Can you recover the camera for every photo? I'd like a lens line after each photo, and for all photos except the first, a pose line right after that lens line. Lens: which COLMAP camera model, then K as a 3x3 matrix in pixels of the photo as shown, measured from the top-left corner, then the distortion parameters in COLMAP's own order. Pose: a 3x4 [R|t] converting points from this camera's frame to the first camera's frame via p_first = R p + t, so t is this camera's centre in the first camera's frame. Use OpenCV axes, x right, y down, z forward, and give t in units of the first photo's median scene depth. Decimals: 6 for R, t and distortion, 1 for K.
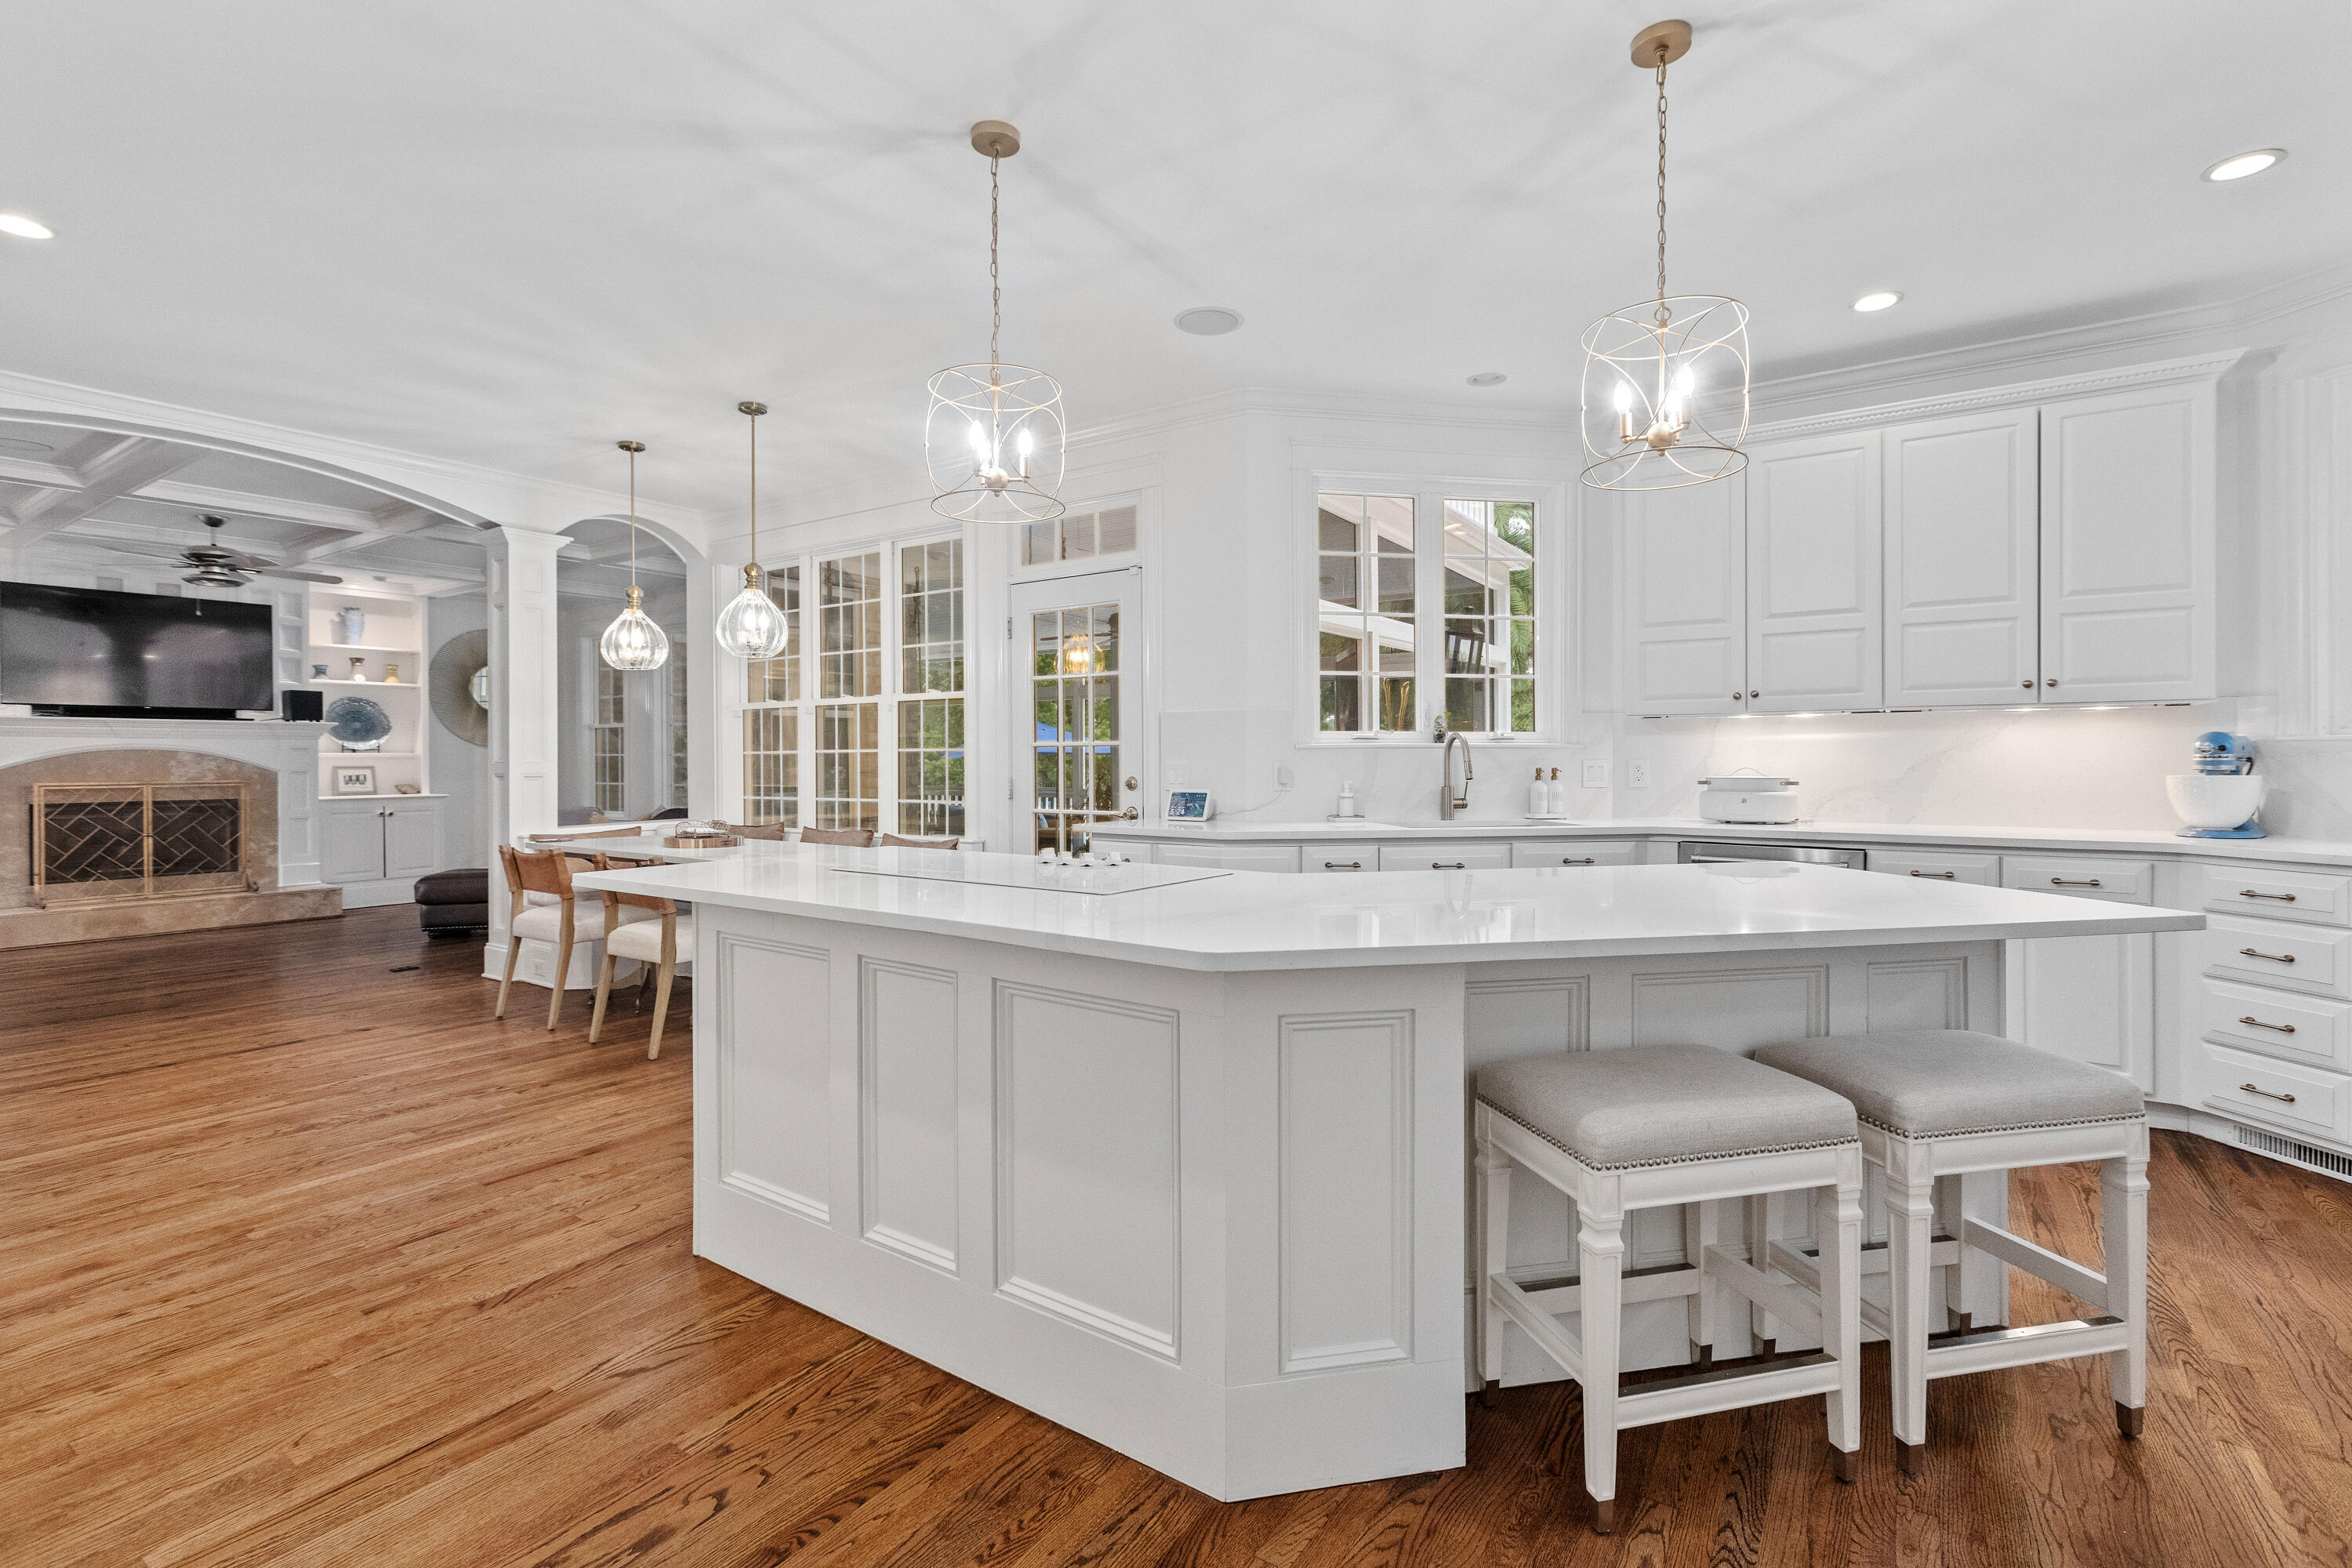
lens RADIAL K [[1064.6, 0, 1182.0], [0, 1064.6, 769.9], [0, 0, 1]] dist [-0.001238, -0.000375]
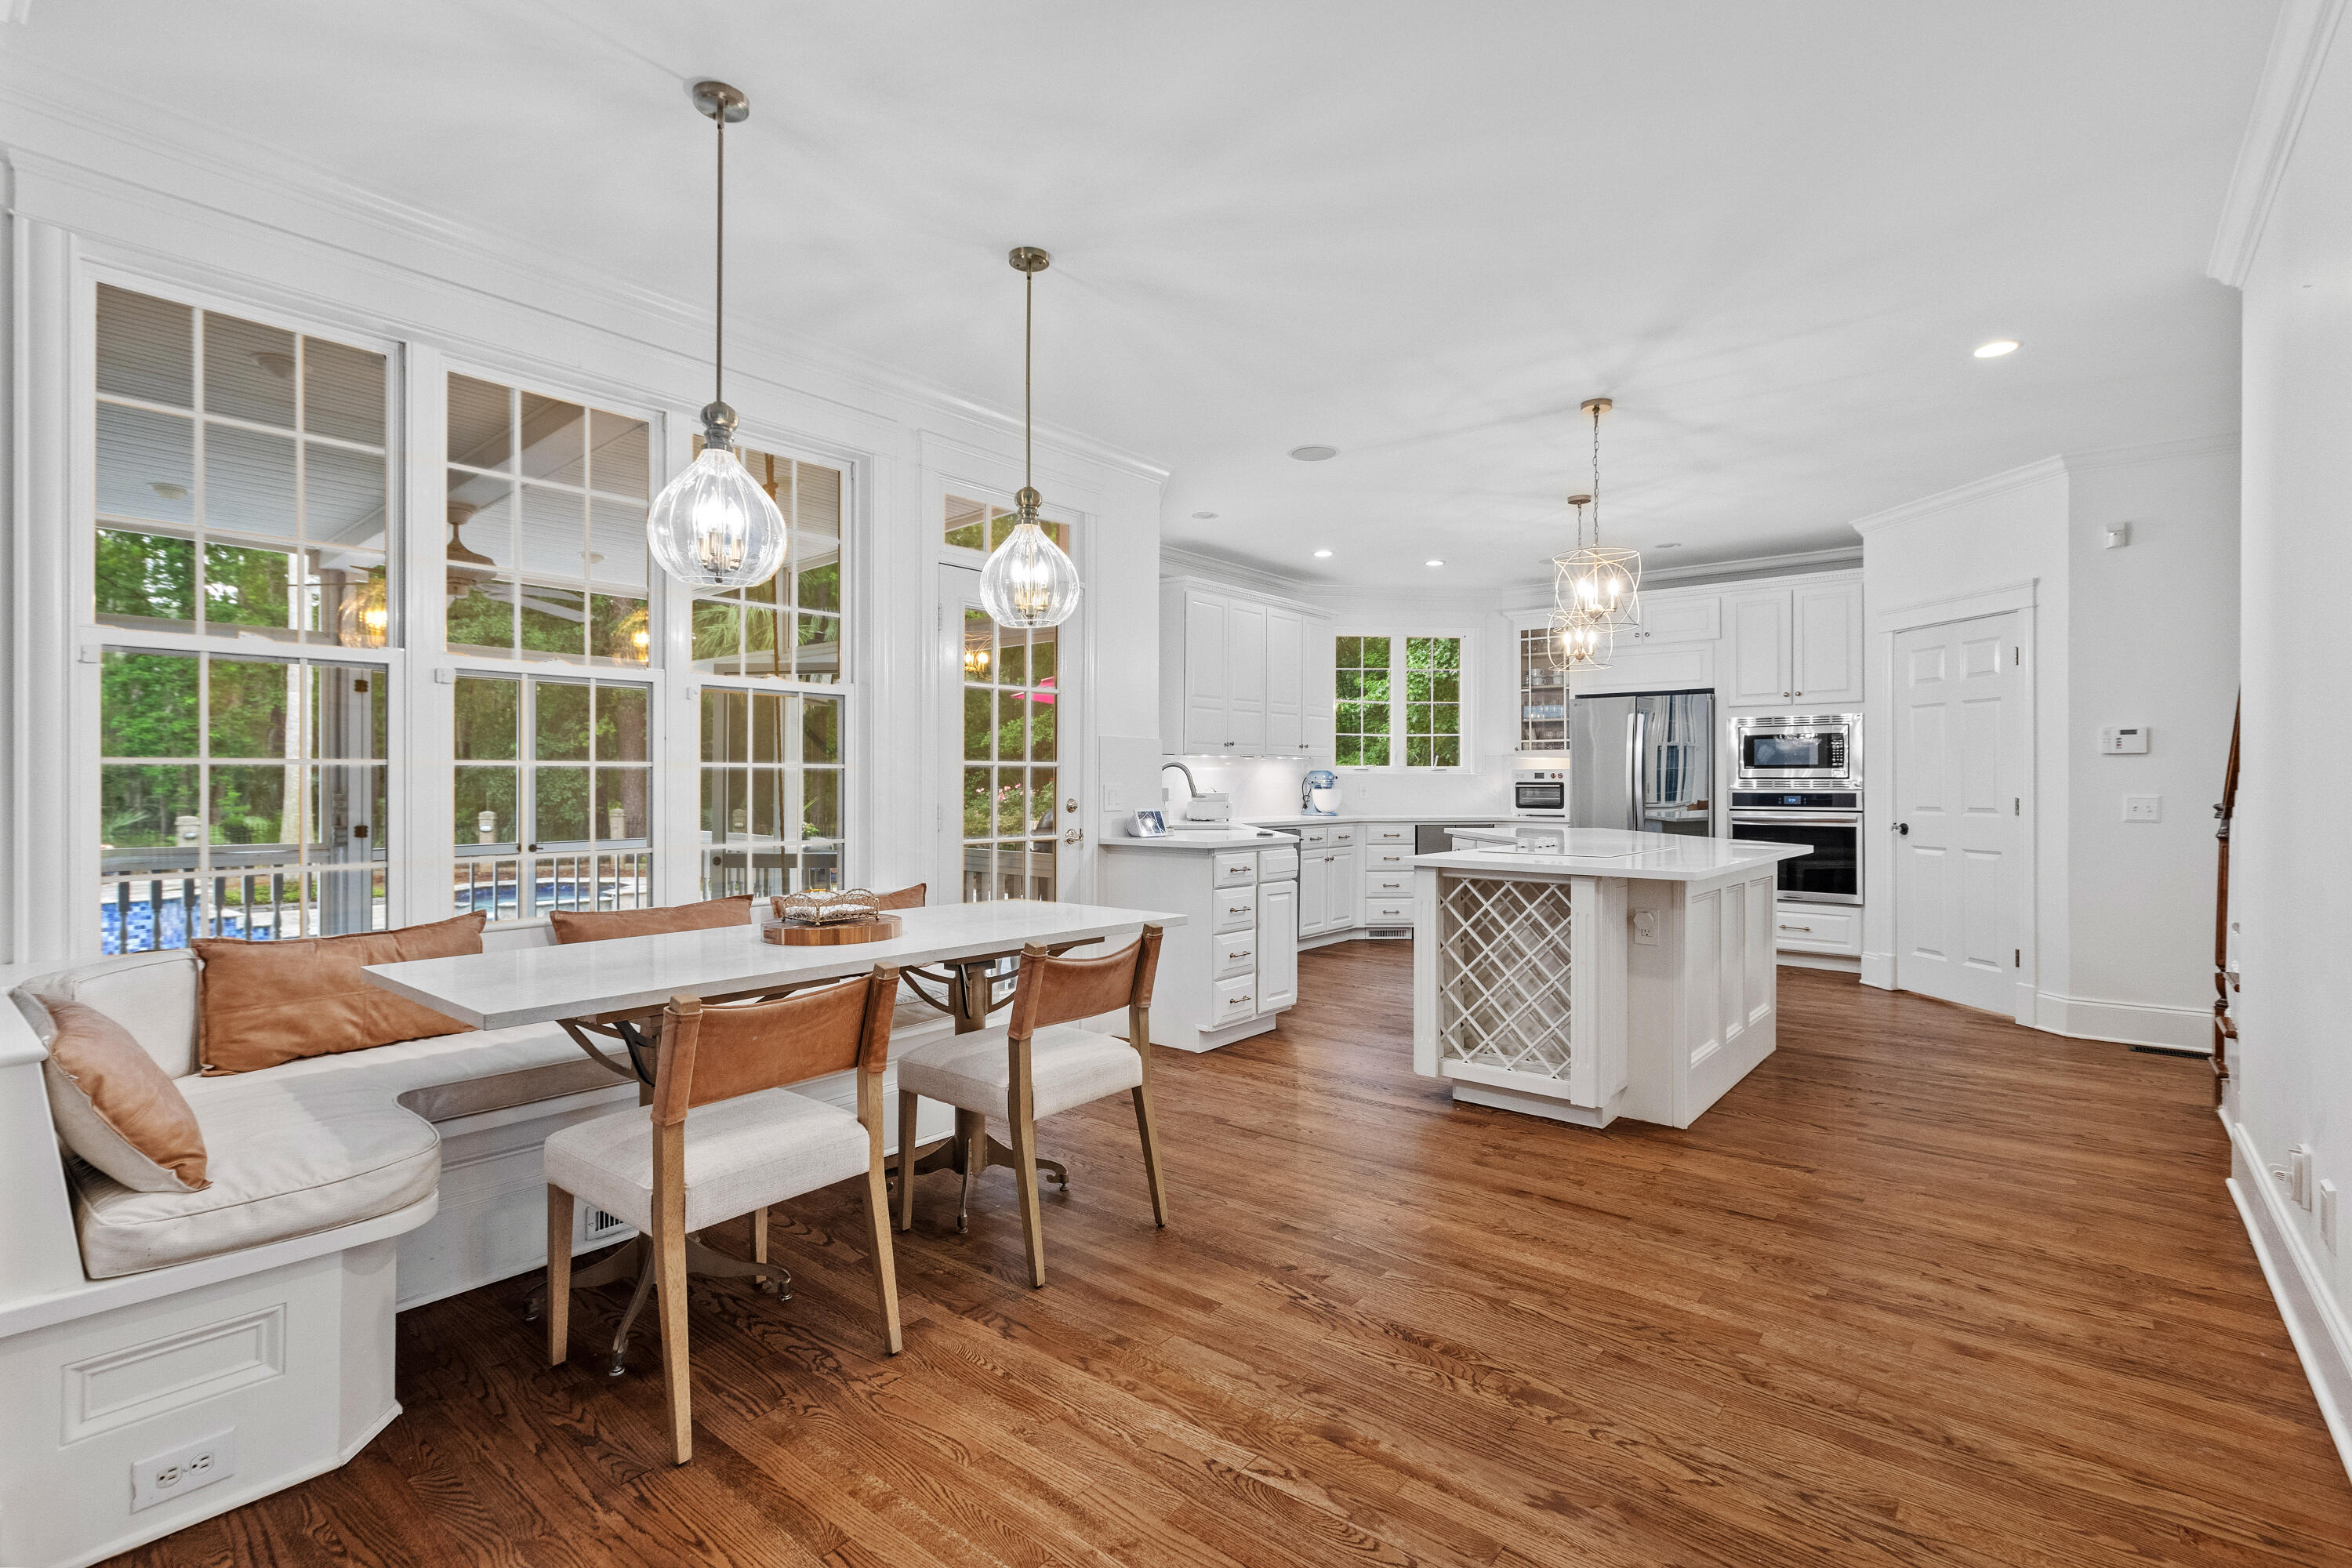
lens RADIAL K [[1064.6, 0, 1182.0], [0, 1064.6, 769.9], [0, 0, 1]] dist [-0.001238, -0.000375]
pose [[0.099332, 0.014929, 0.994942, -1.639835], [0.010586, 0.999815, -0.016059, -0.004173], [-0.994998, 0.012127, 0.099155, 1.288064]]
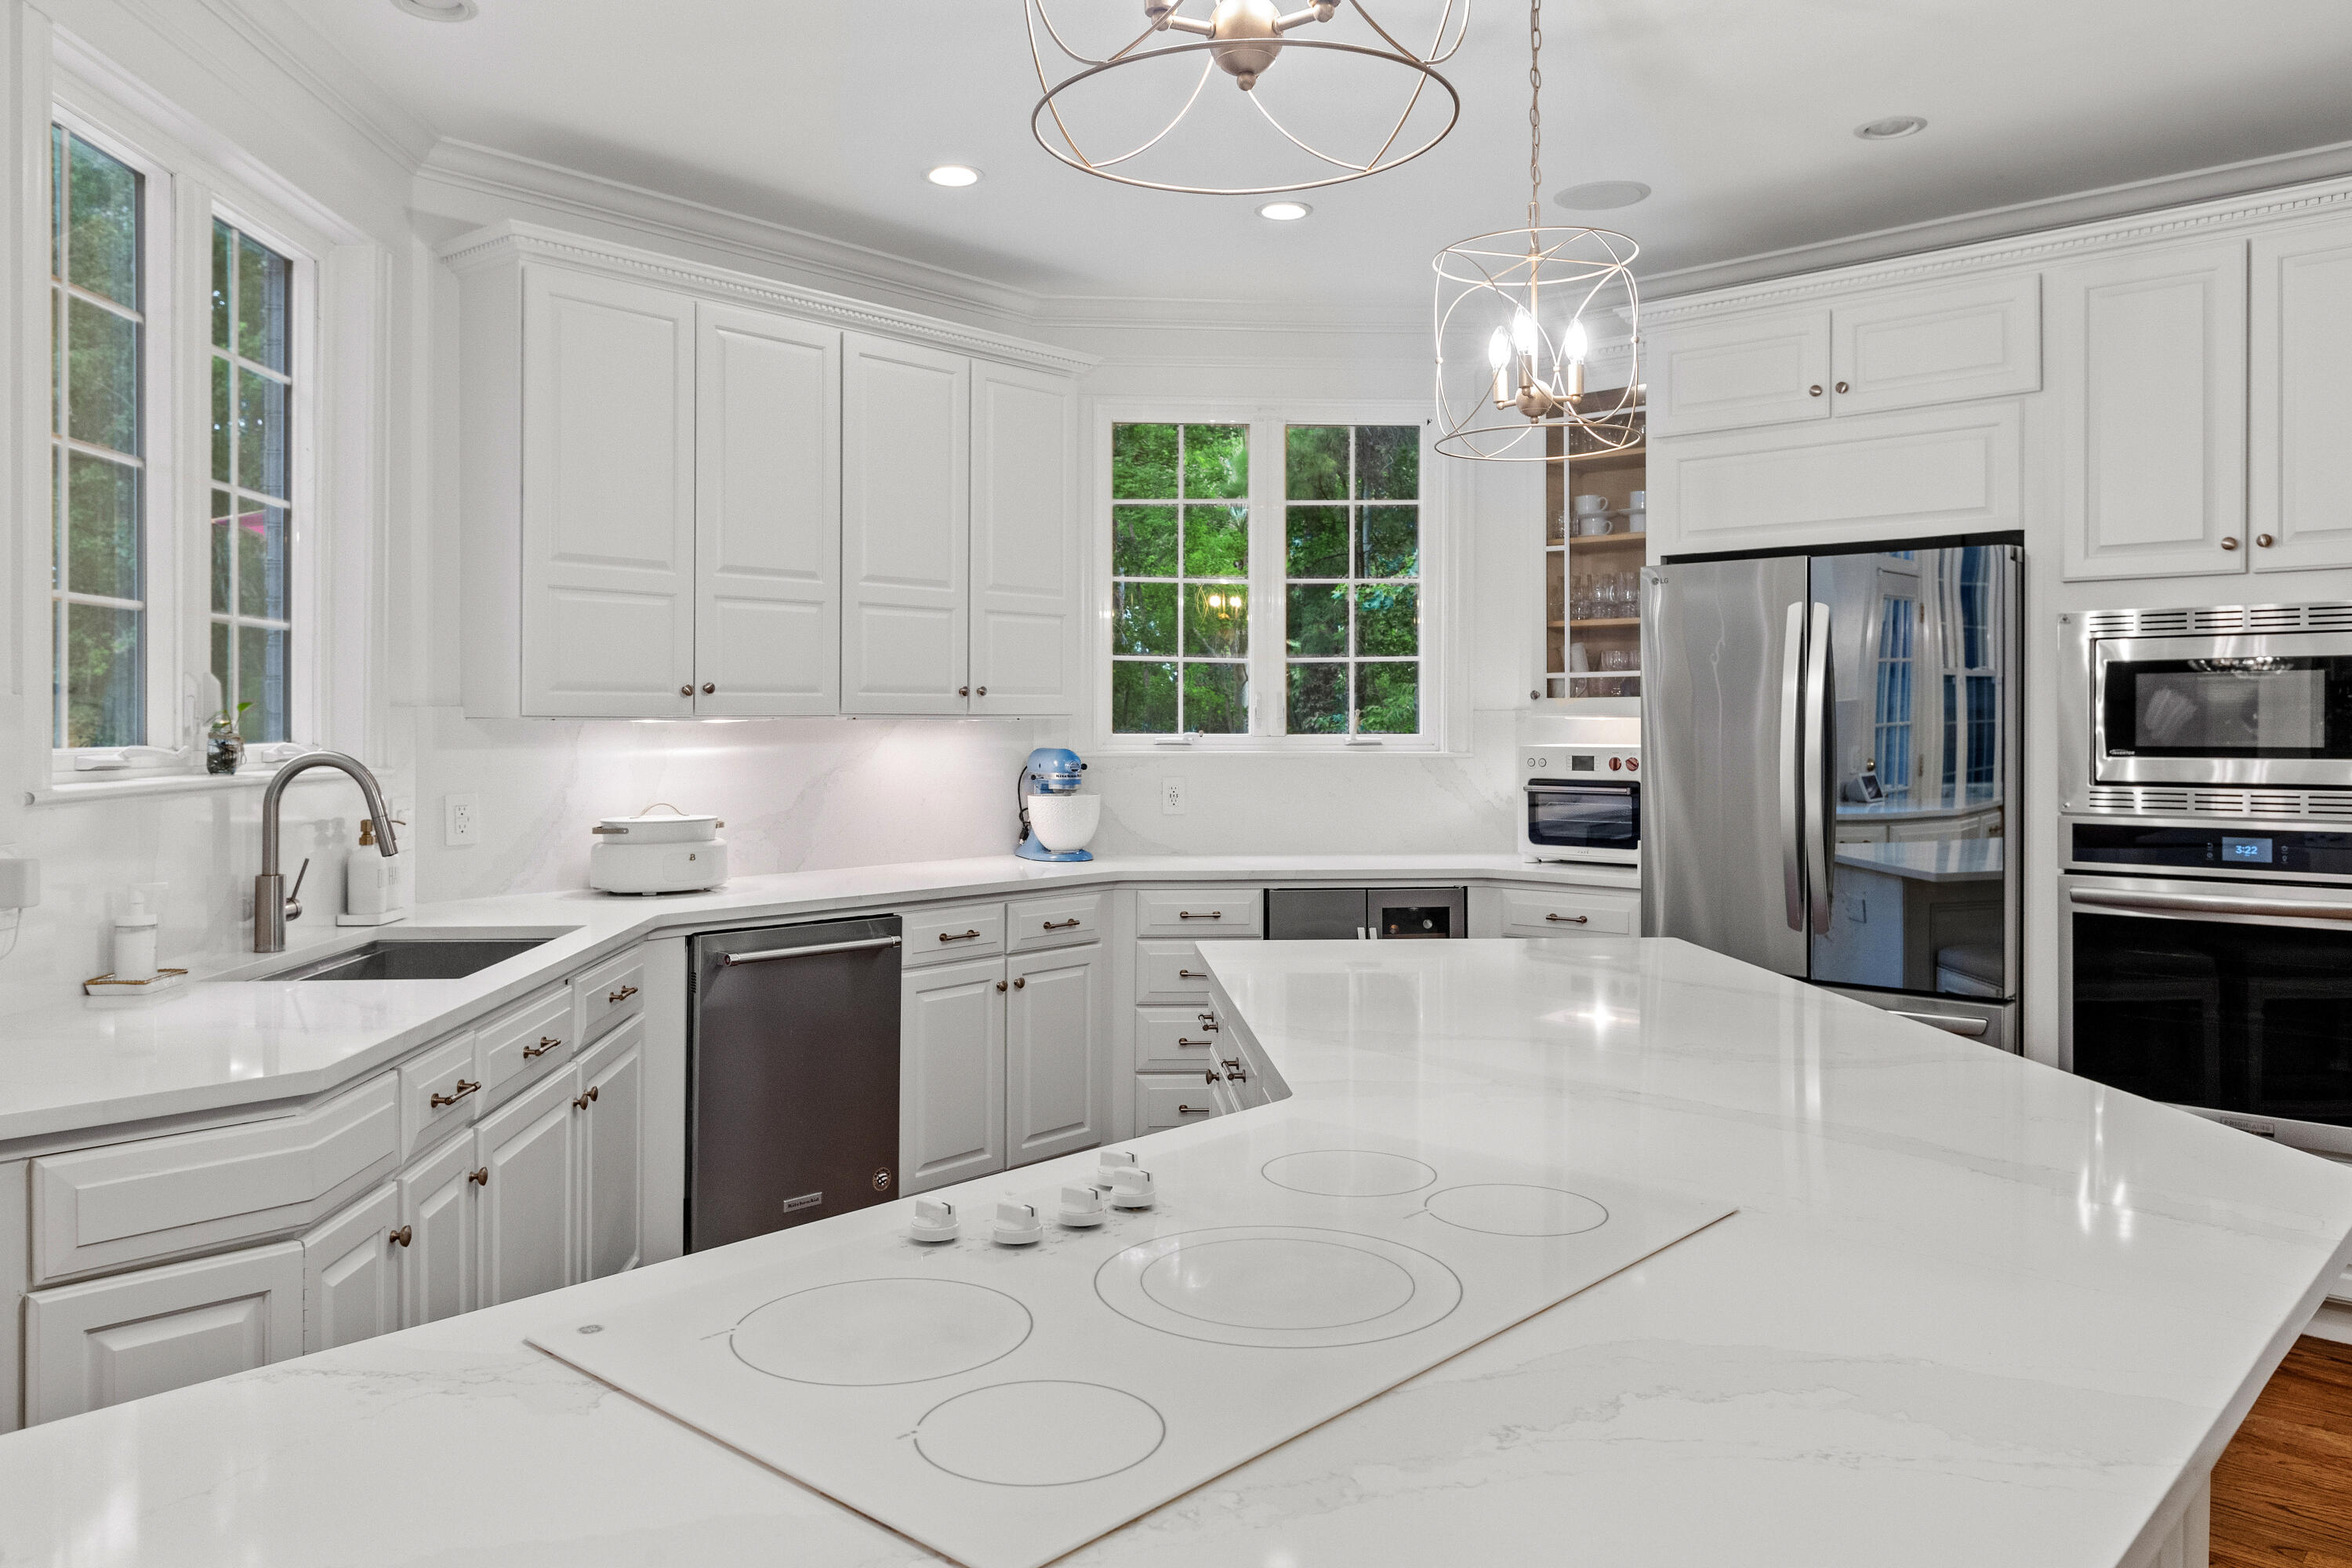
lens RADIAL K [[1664.6, 0, 1178.0], [0, 1664.6, 728.9], [0, 0, 1]] dist [0.003634, -0.004178]
pose [[0.135630, 0.001903, 0.990758, -0.576072], [0.012102, 0.999920, -0.003578, -0.056392], [-0.990686, 0.012475, 0.135597, 0.831739]]
